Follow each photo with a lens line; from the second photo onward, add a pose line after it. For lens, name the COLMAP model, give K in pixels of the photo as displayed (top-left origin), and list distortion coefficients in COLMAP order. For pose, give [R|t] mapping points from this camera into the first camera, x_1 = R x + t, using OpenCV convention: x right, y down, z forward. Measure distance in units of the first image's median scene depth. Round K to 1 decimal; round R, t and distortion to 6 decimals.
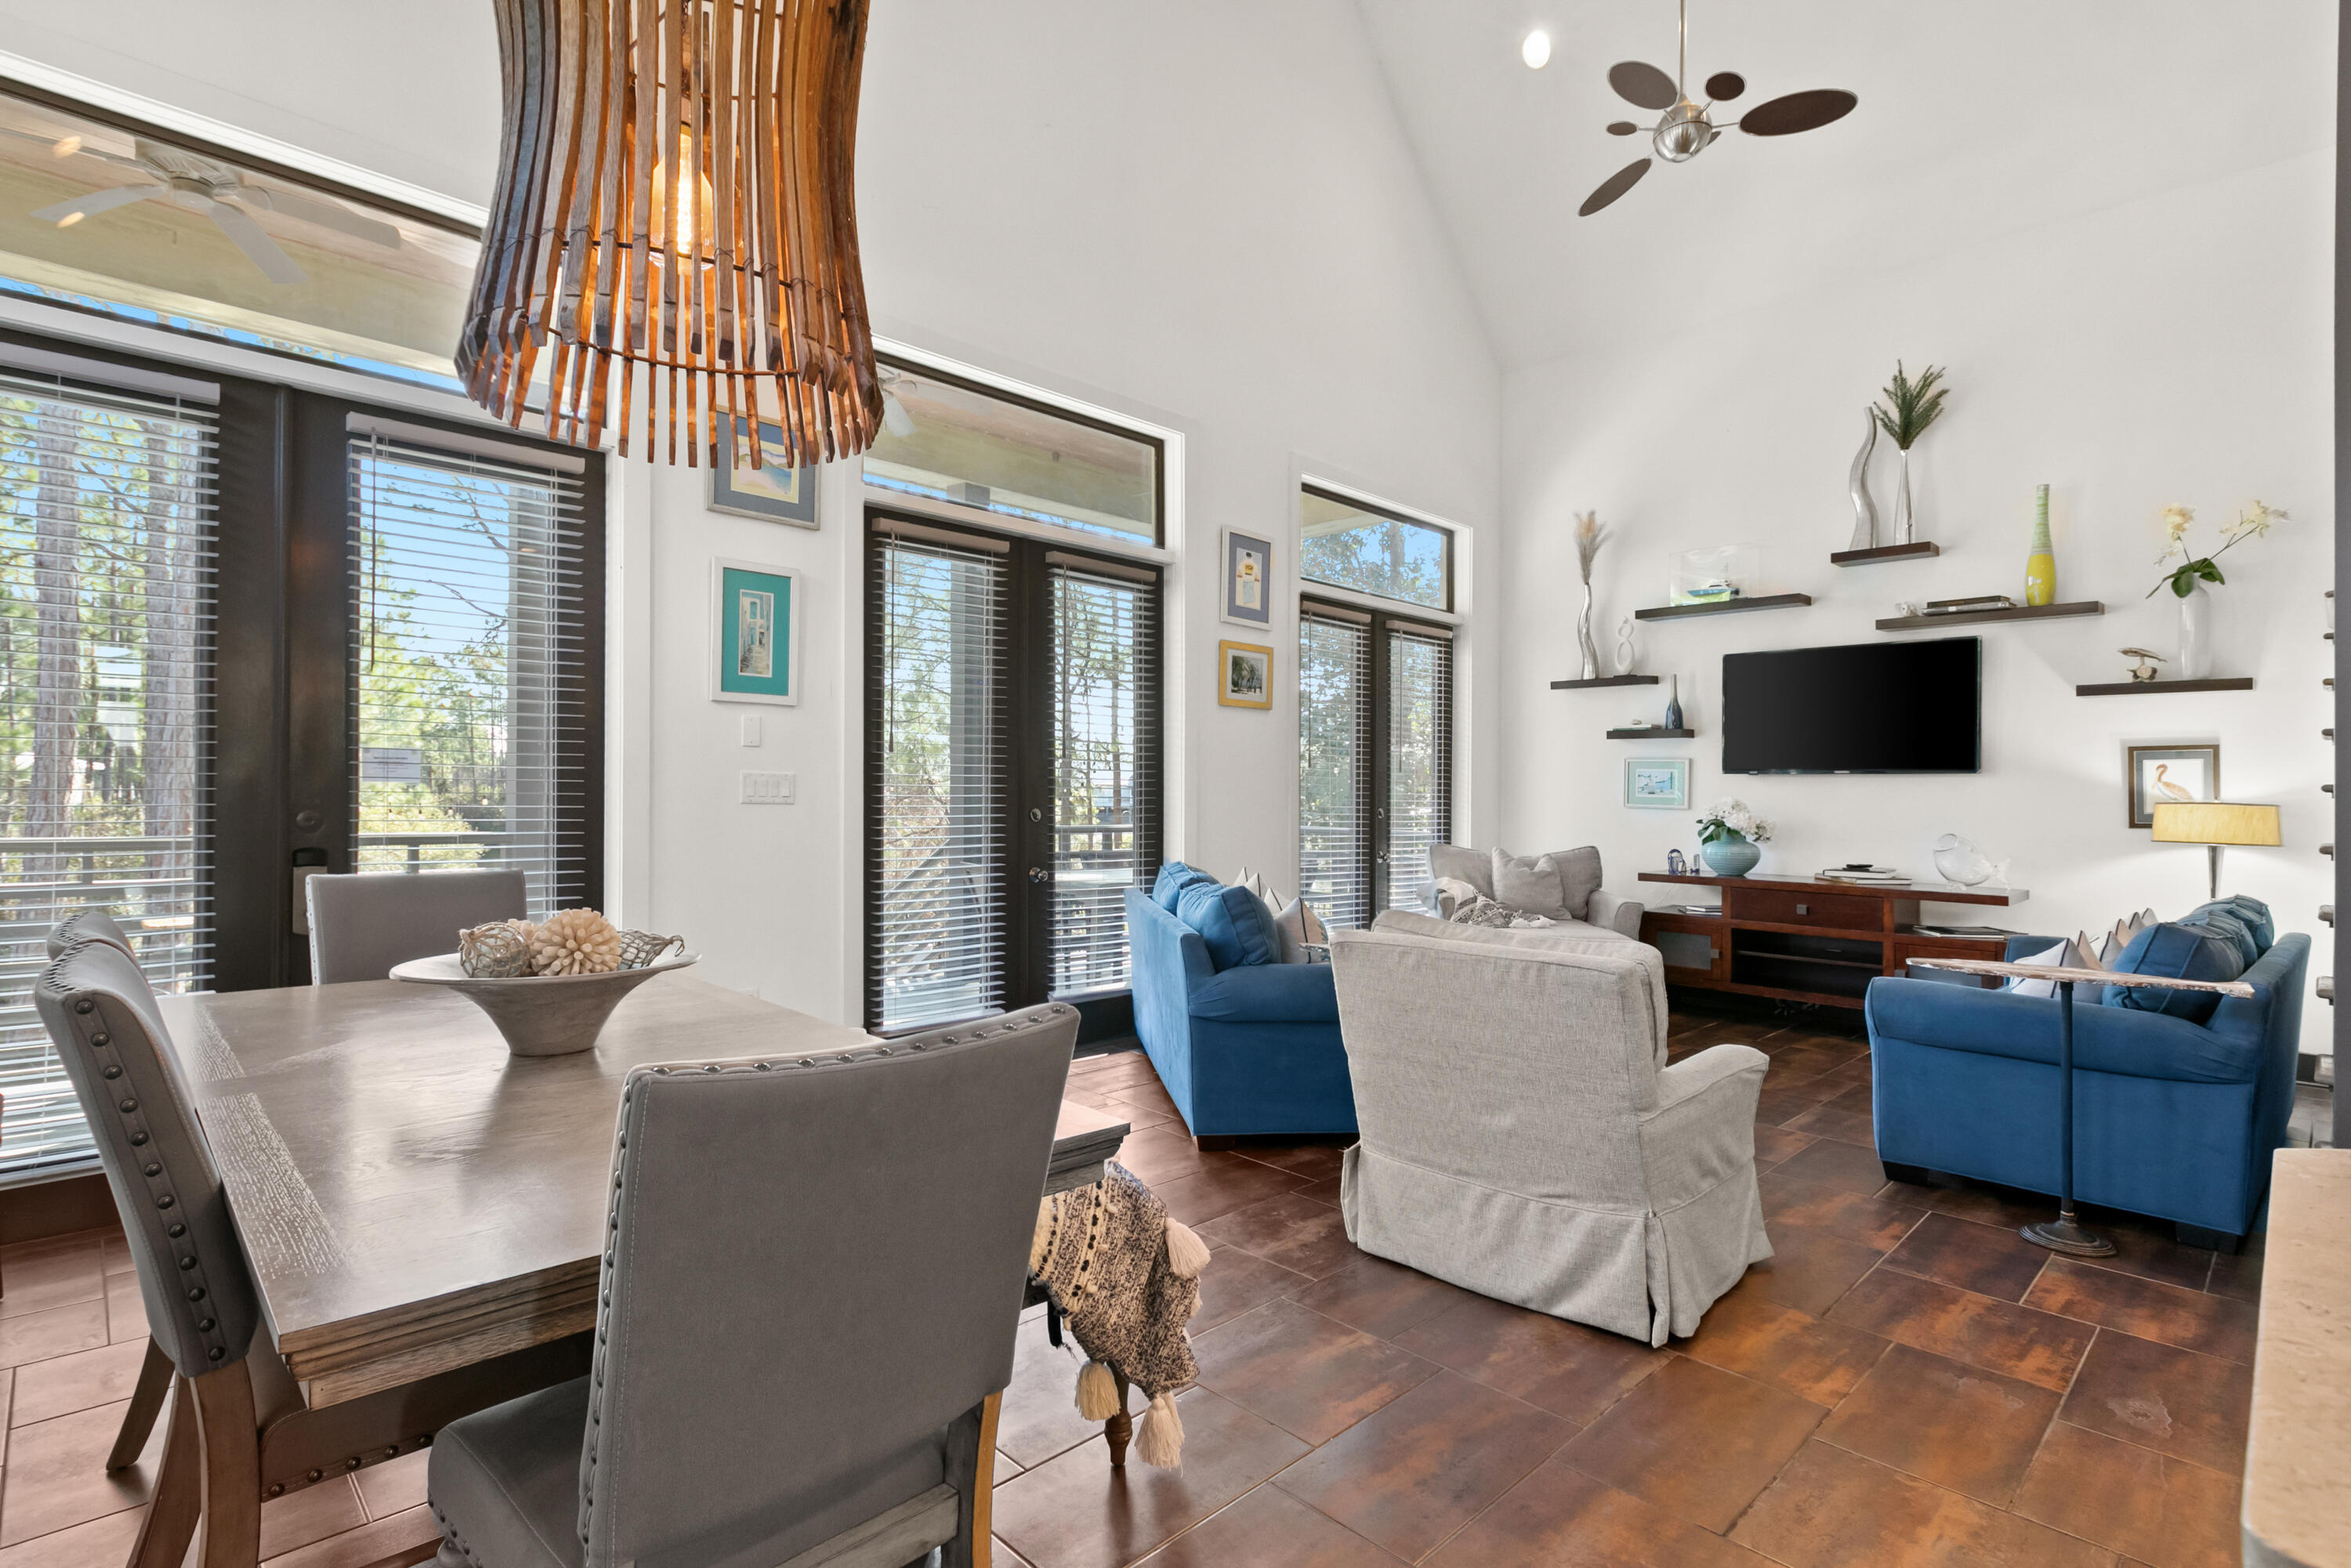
lens RADIAL K [[1138.7, 0, 1111.5], [0, 1138.7, 788.9], [0, 0, 1]] dist [0.011039, -0.006118]
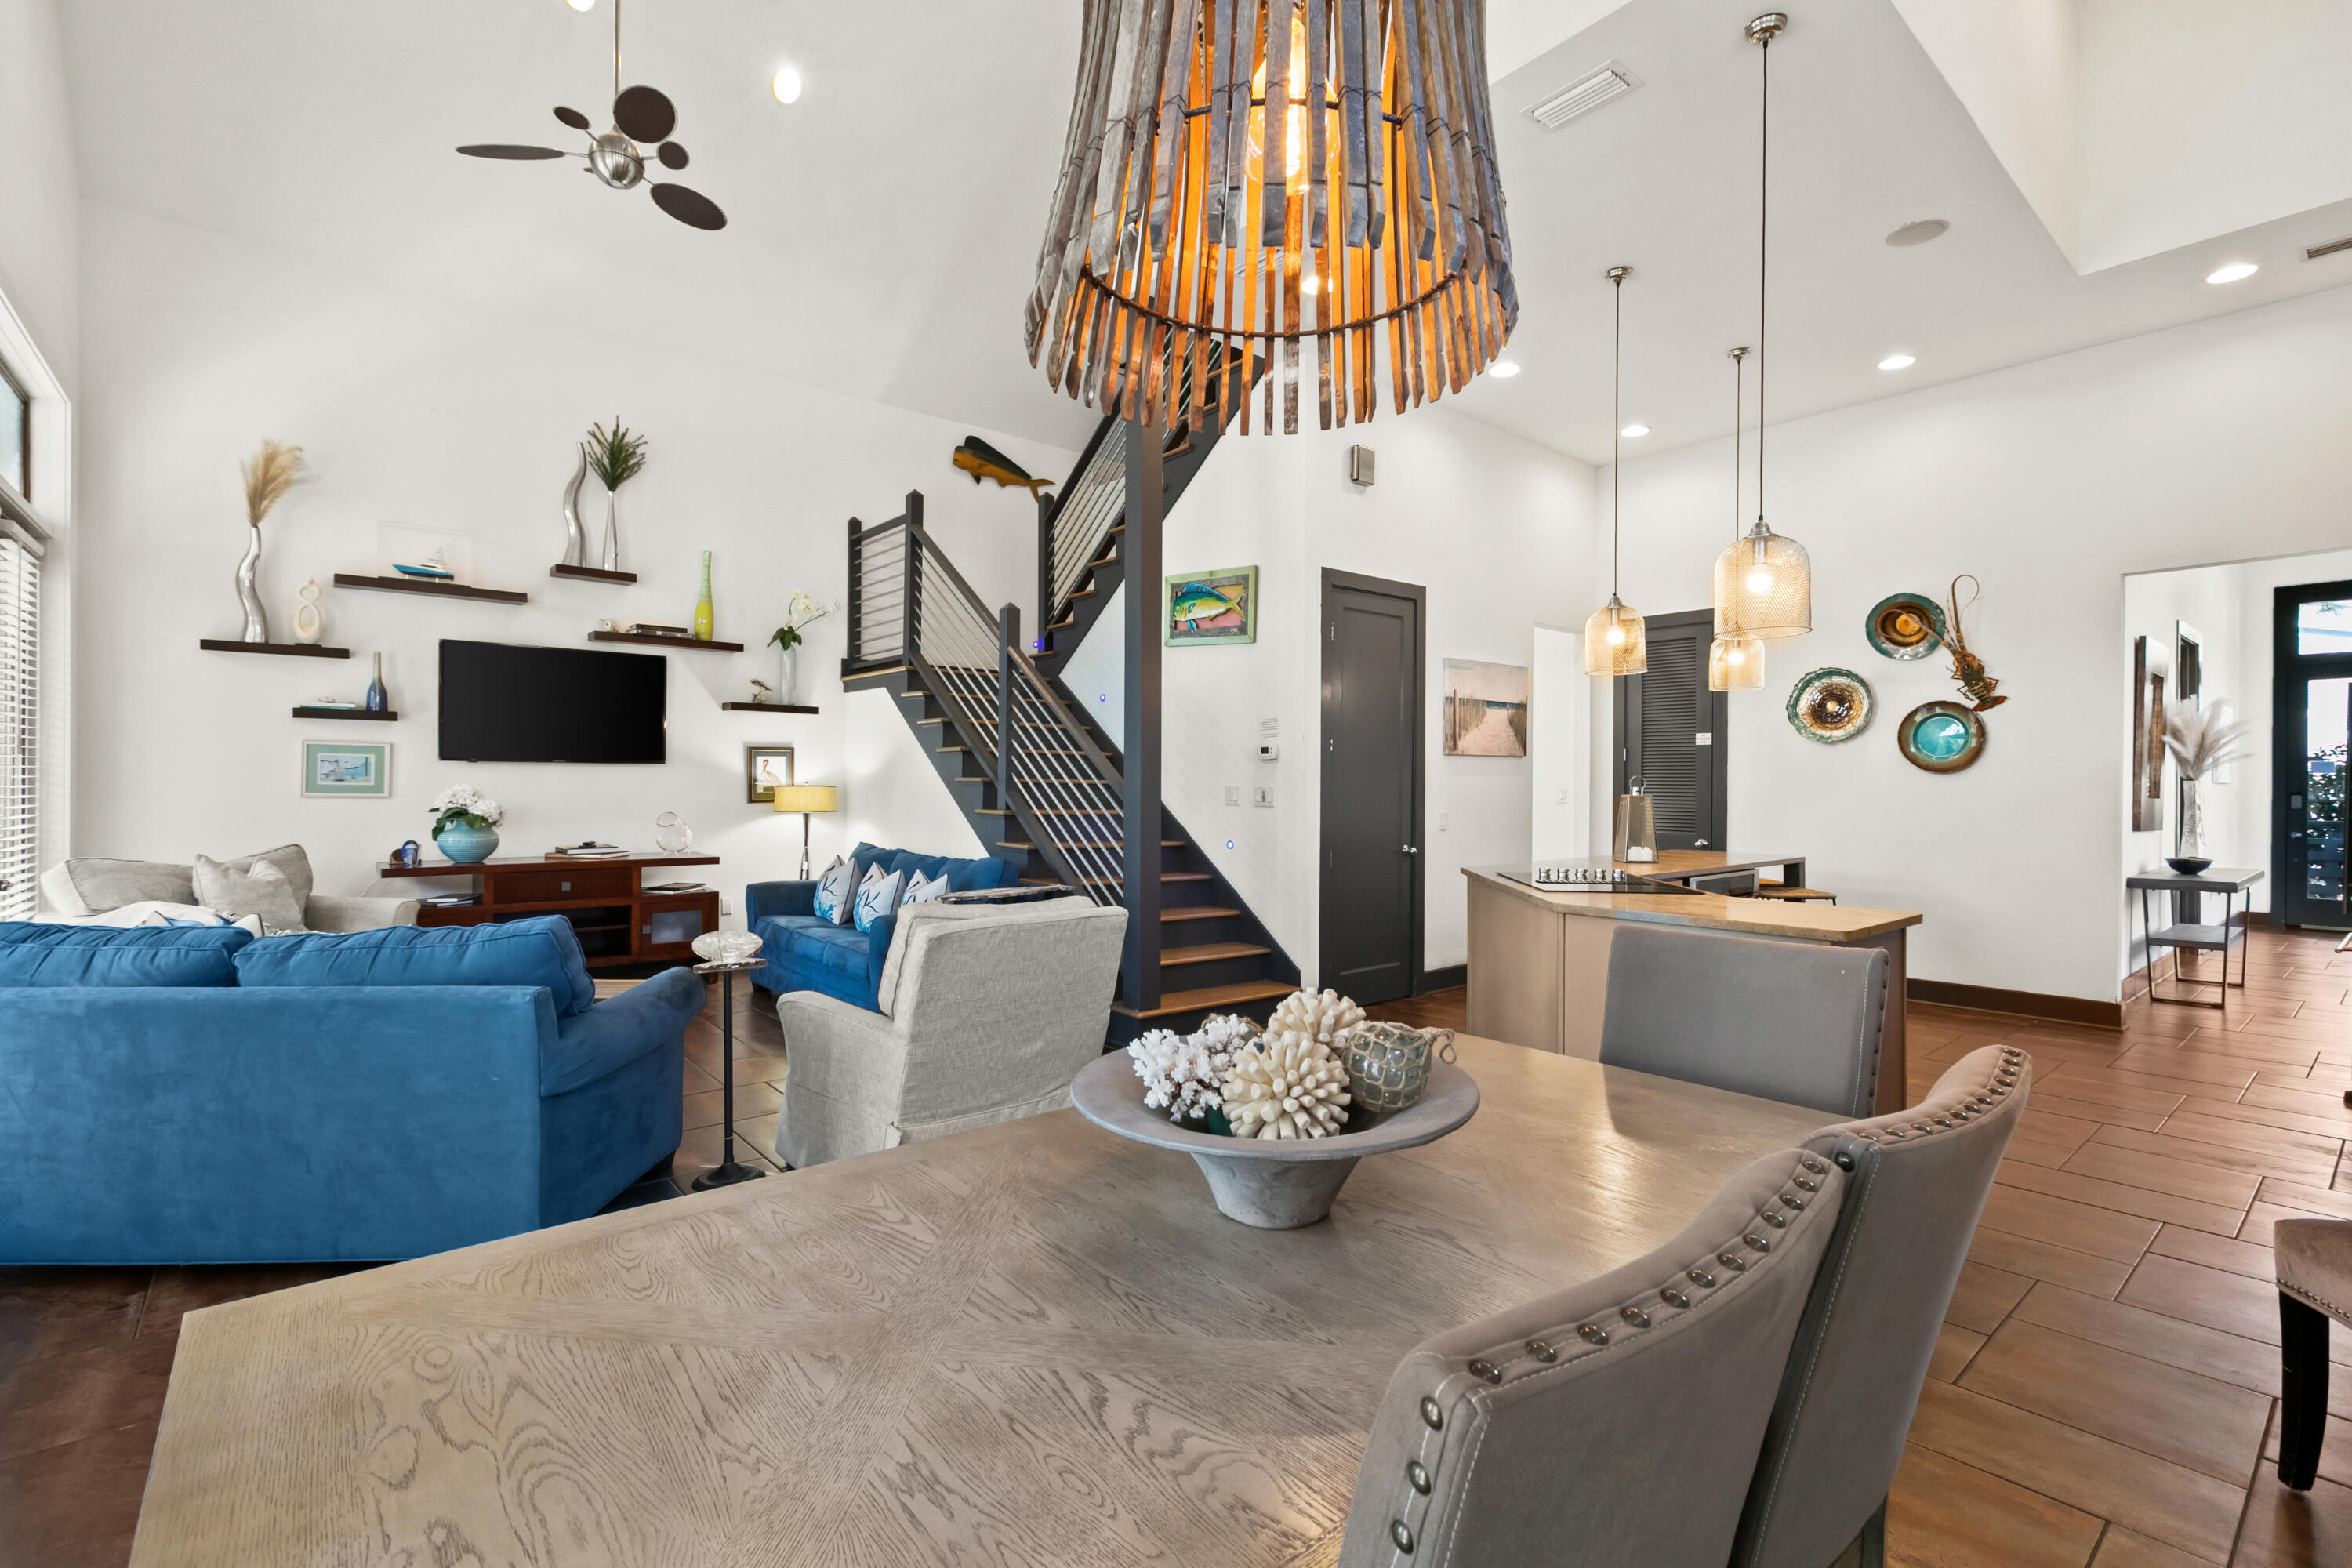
lens RADIAL K [[1090.2, 0, 1176.0], [0, 1090.2, 784.0], [0, 0, 1]] dist [0.004057, 0.000390]
pose [[0.029267, -0.009728, 0.999524, -0.433454], [-0.003690, 0.999945, 0.009840, -0.005028], [-0.999565, -0.003976, 0.029229, 0.381428]]
